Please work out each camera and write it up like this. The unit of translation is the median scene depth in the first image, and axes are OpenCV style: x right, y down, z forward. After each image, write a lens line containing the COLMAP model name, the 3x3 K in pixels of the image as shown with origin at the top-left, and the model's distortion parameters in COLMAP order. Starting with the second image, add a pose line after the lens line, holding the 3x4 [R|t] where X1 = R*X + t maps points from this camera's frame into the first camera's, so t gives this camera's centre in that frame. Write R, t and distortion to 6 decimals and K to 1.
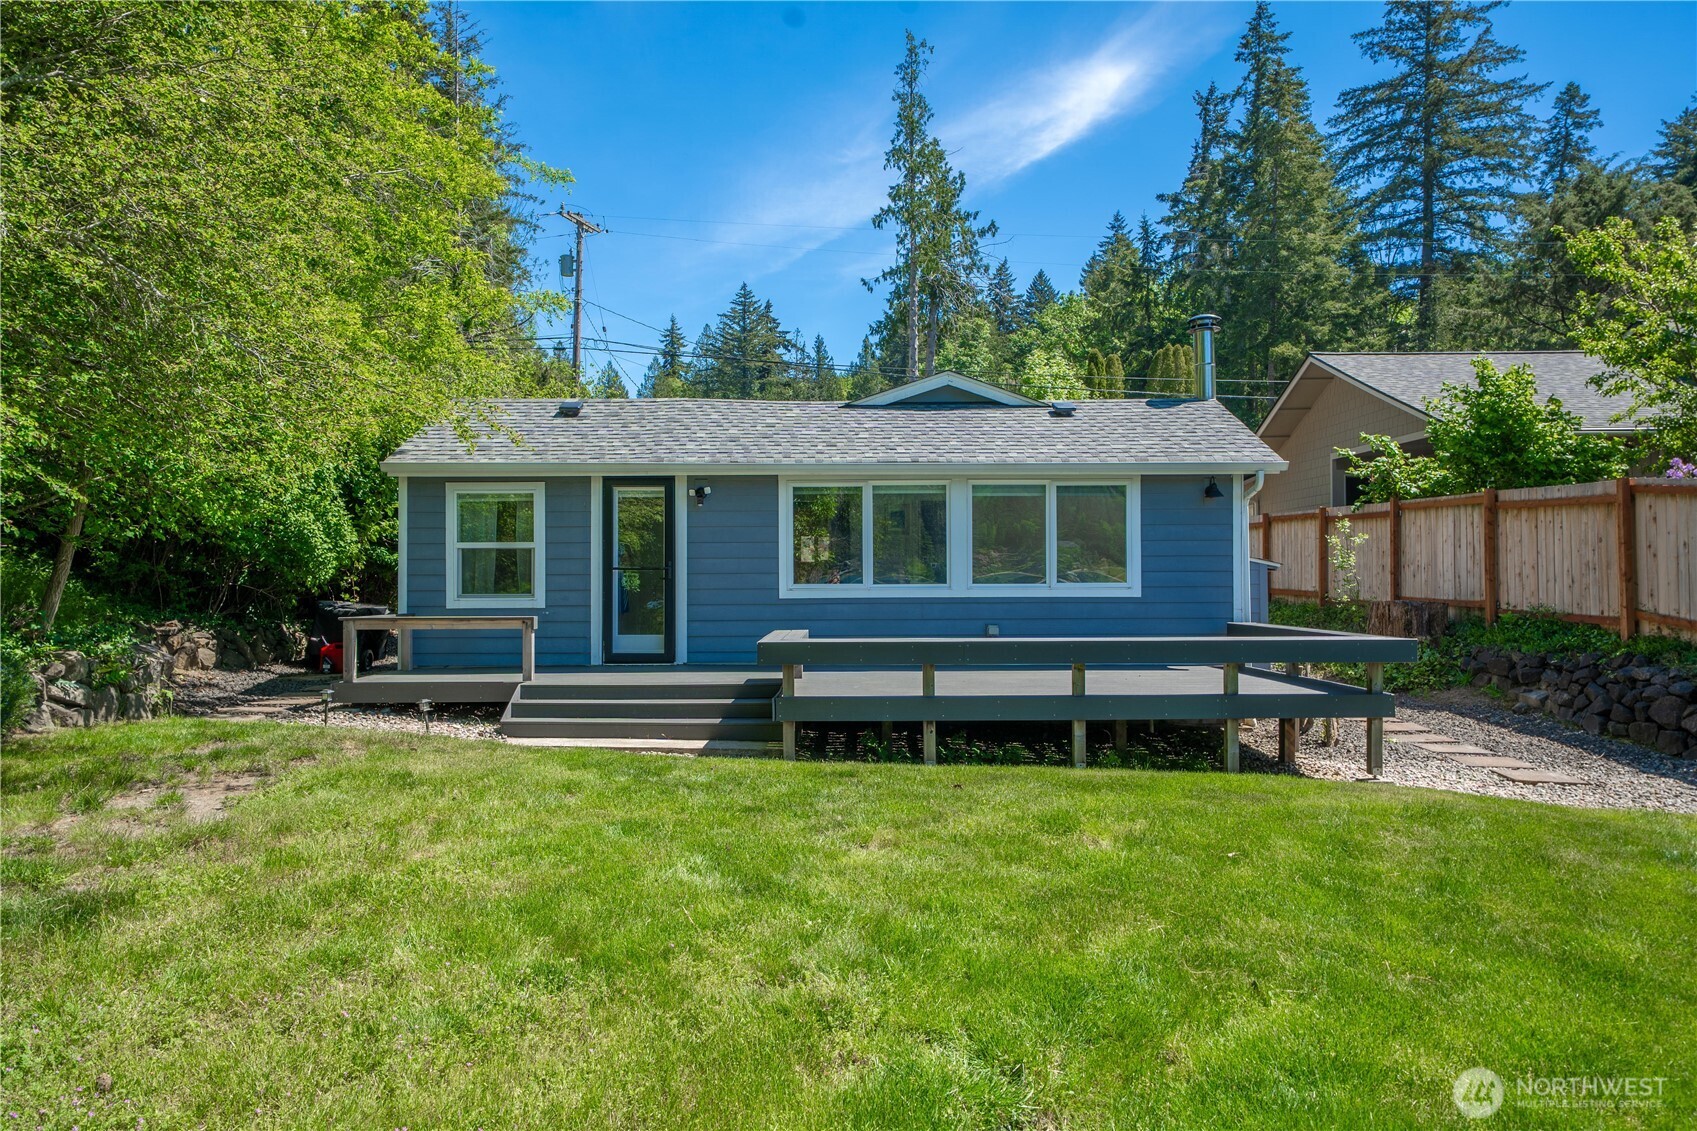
lens RADIAL K [[1168.3, 0, 848.2], [0, 1168.3, 565.3], [0, 0, 1]] dist [0.027224, 0.000325]
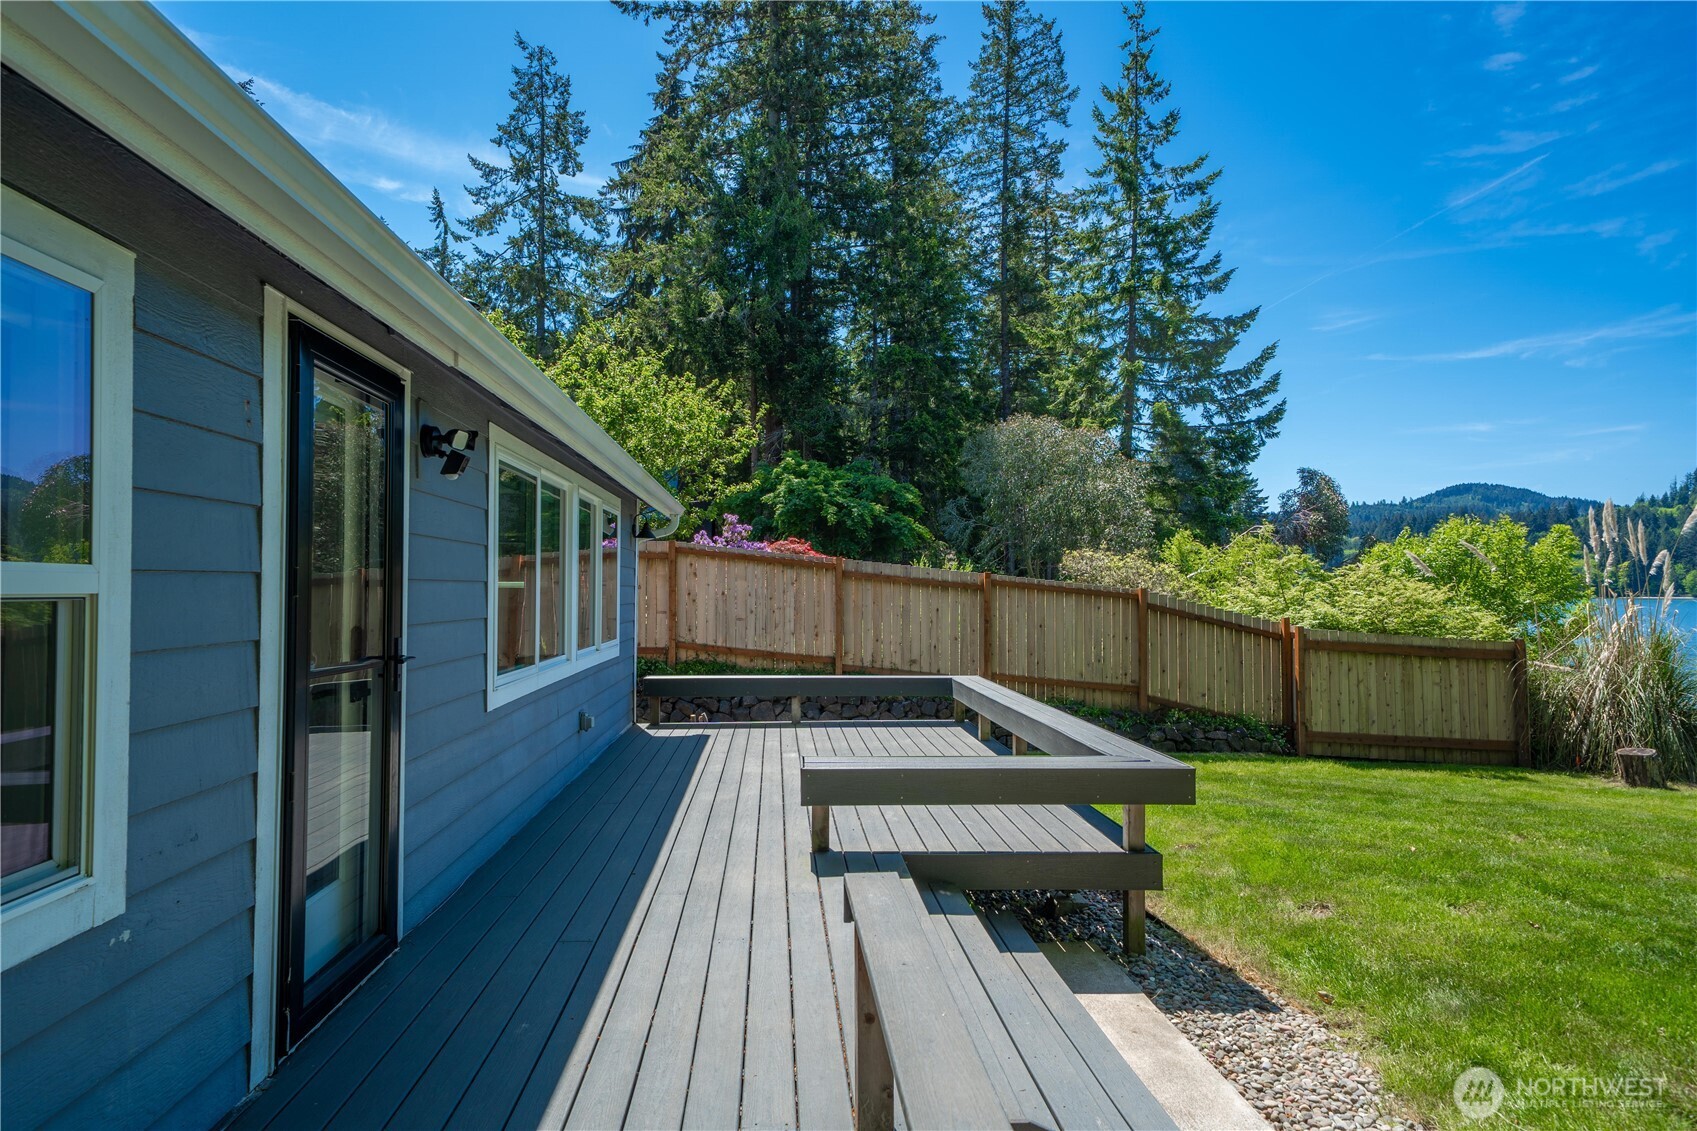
lens RADIAL K [[959.6, 0, 842.2], [0, 959.6, 574.4], [0, 0, 1]] dist [0.032355, 0.000005]
pose [[-0.094148, 0.019263, 0.995372, -0.375738], [-0.019961, 0.999575, -0.021232, -0.016086], [-0.995358, -0.021868, -0.093723, 0.807099]]
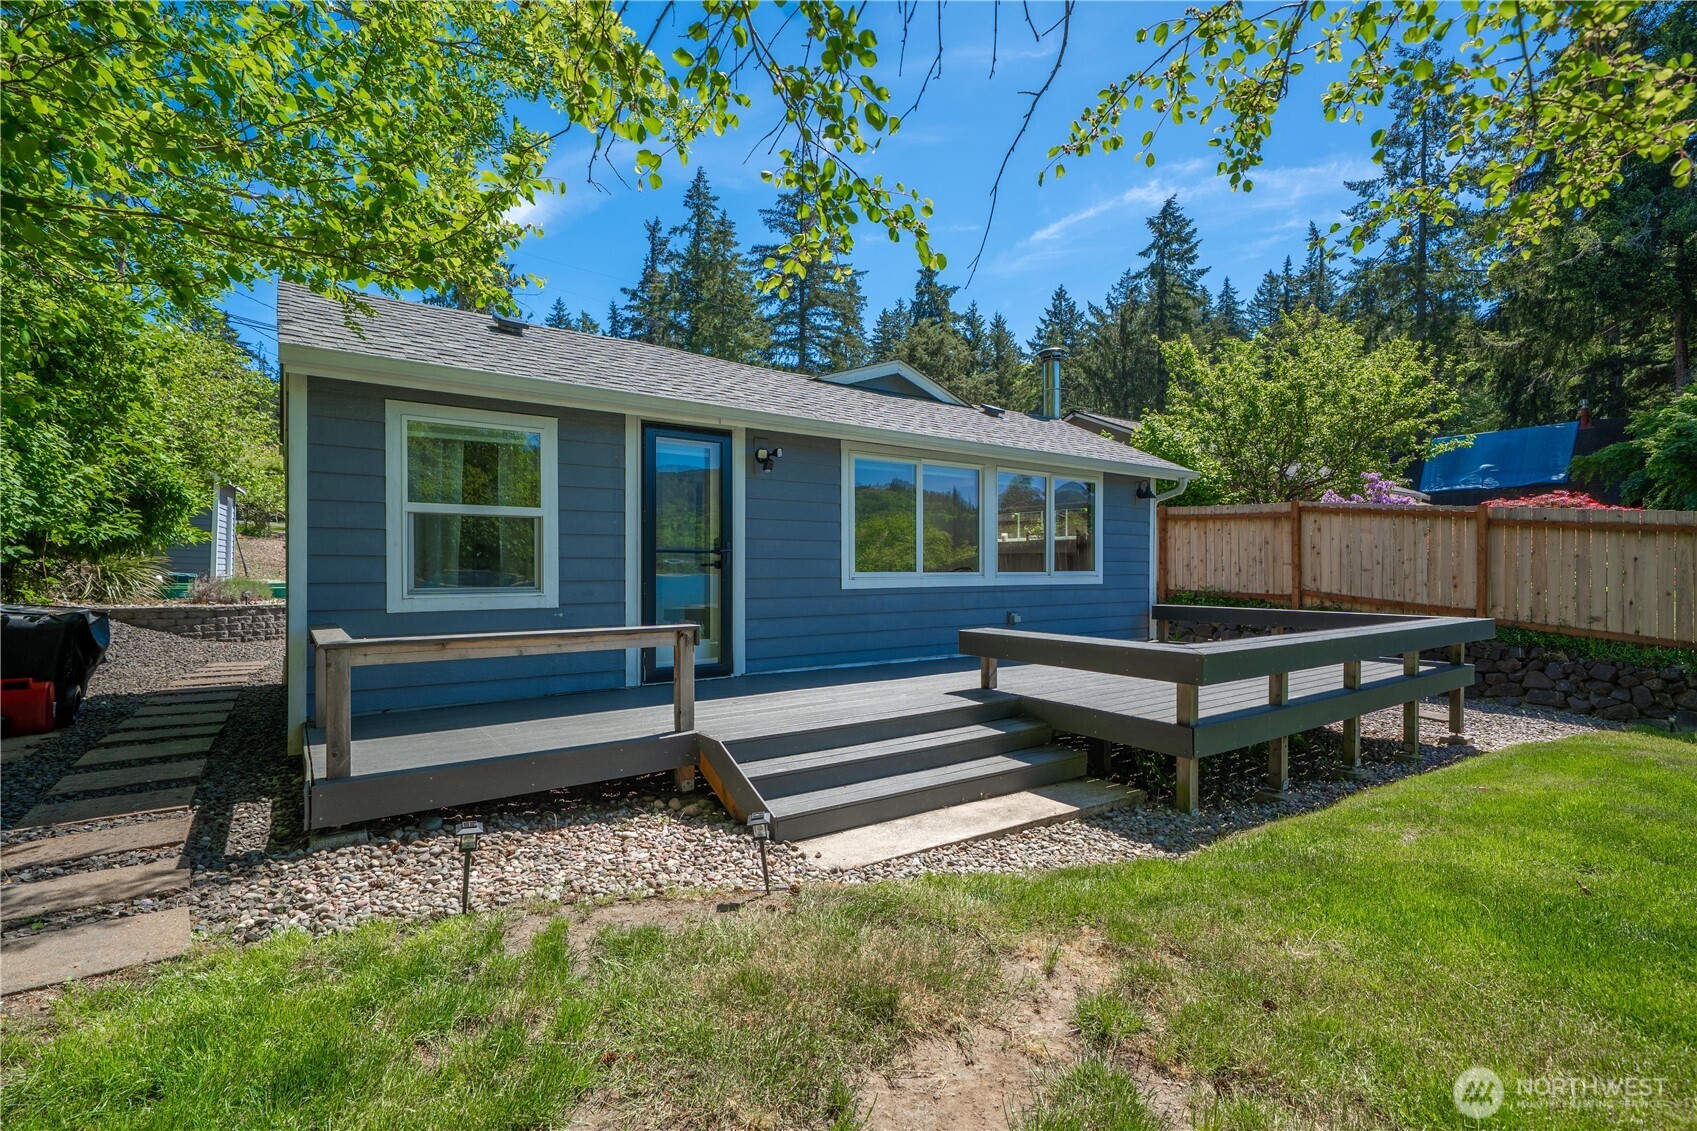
lens RADIAL K [[783.0, 0, 849.2], [0, 783.0, 569.2], [0, 0, 1]] dist [0.003644, 0.000244]
pose [[0.800458, 0.002857, 0.599382, -0.346058], [-0.011269, 0.999884, 0.010284, 0.007155], [-0.599283, -0.014986, 0.800397, 0.480258]]
